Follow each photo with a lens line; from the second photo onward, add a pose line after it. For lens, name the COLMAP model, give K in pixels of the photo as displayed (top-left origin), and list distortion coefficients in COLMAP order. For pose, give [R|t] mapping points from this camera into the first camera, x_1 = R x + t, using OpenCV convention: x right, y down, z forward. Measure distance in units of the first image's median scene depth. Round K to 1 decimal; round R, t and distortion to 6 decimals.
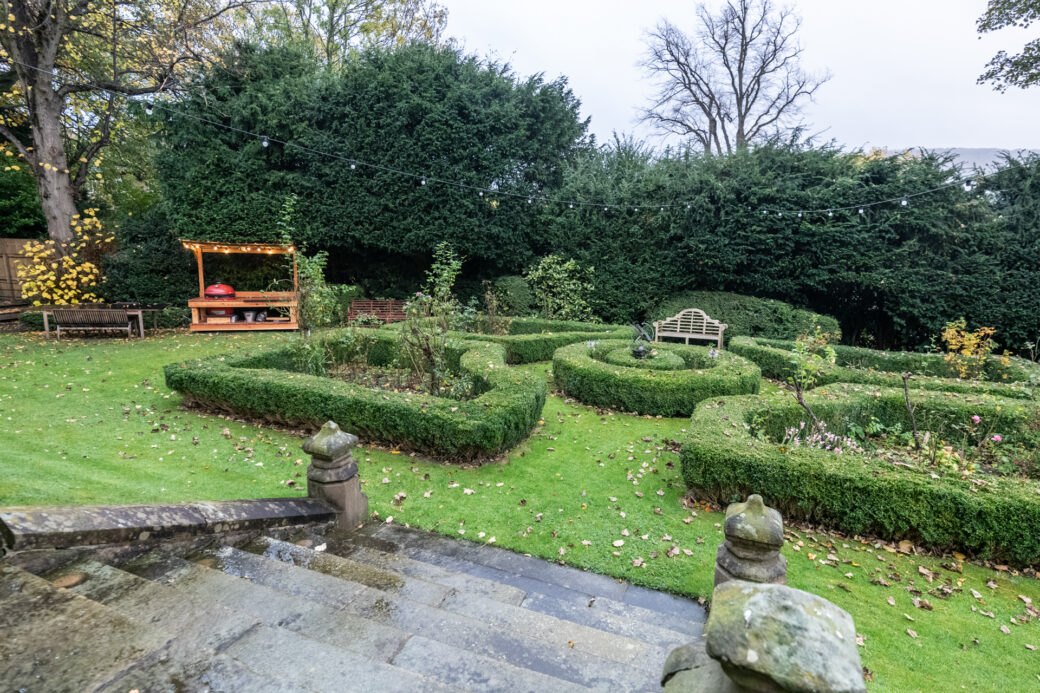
lens RADIAL K [[556.4, 0, 523.5], [0, 556.4, 341.7], [0, 0, 1]] dist [0.004631, -0.006118]
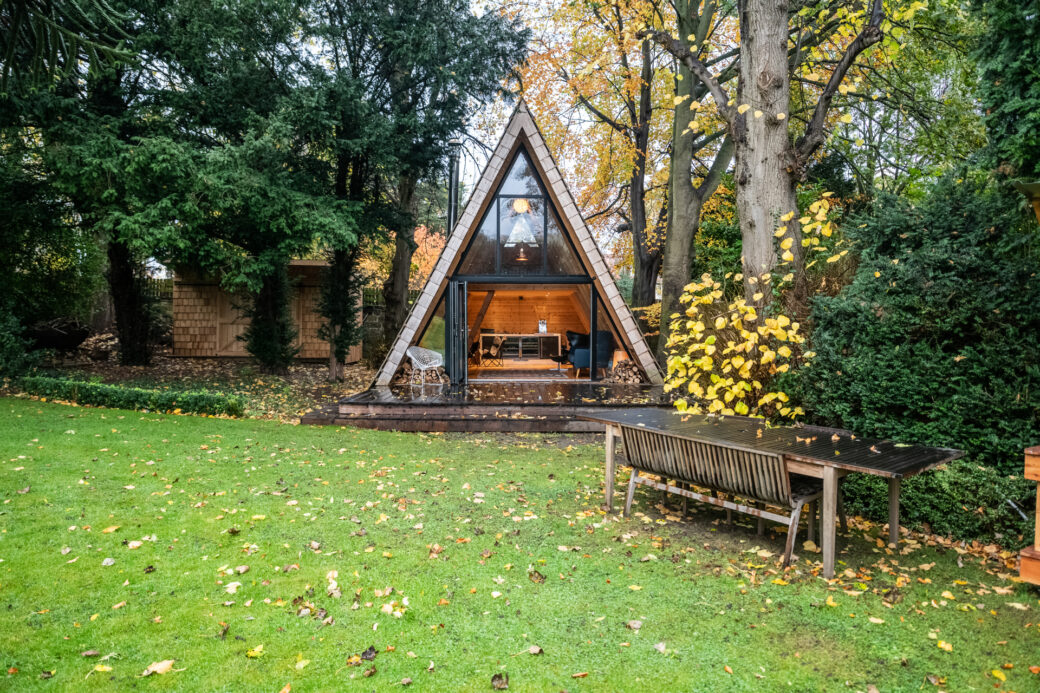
lens RADIAL K [[718.1, 0, 518.8], [0, 718.1, 337.5], [0, 0, 1]] dist [-0.012231, 0.004056]
pose [[0.385791, 0.004290, -0.922576, -0.382570], [-0.180119, 0.981097, -0.070758, -0.056657], [0.904833, 0.193471, 0.379271, 0.641745]]
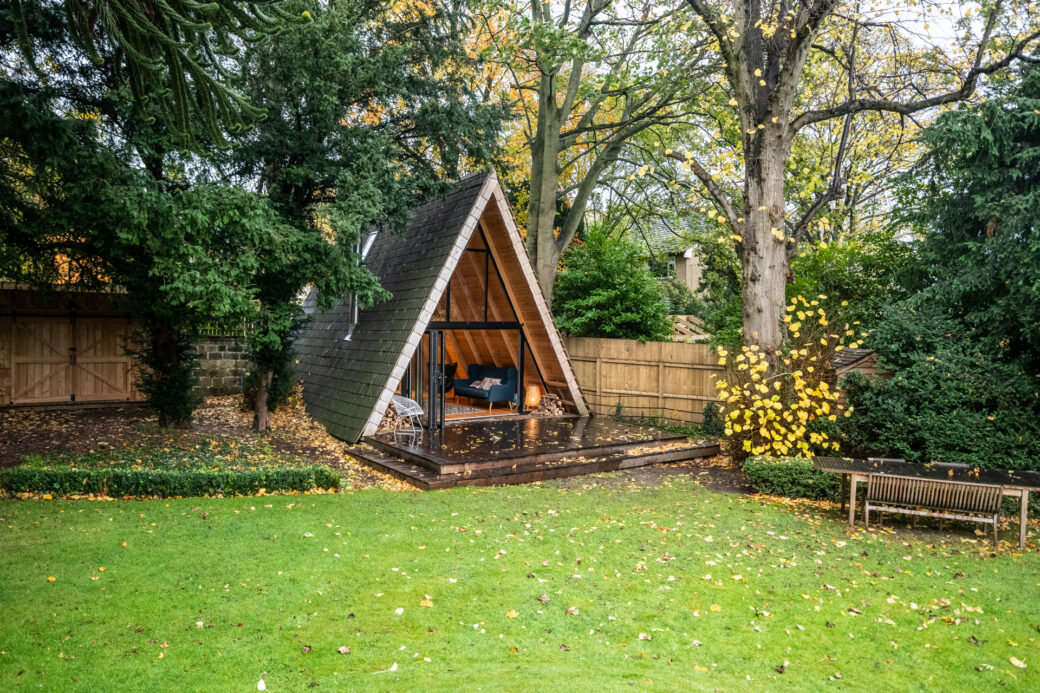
lens RADIAL K [[718.1, 0, 521.4], [0, 718.1, 338.5], [0, 0, 1]] dist [-0.012231, 0.004056]
pose [[0.821343, 0.007917, -0.570380, -0.616056], [-0.108091, 0.983948, -0.141993, -0.042965], [0.560100, 0.178278, 0.809015, 0.176379]]
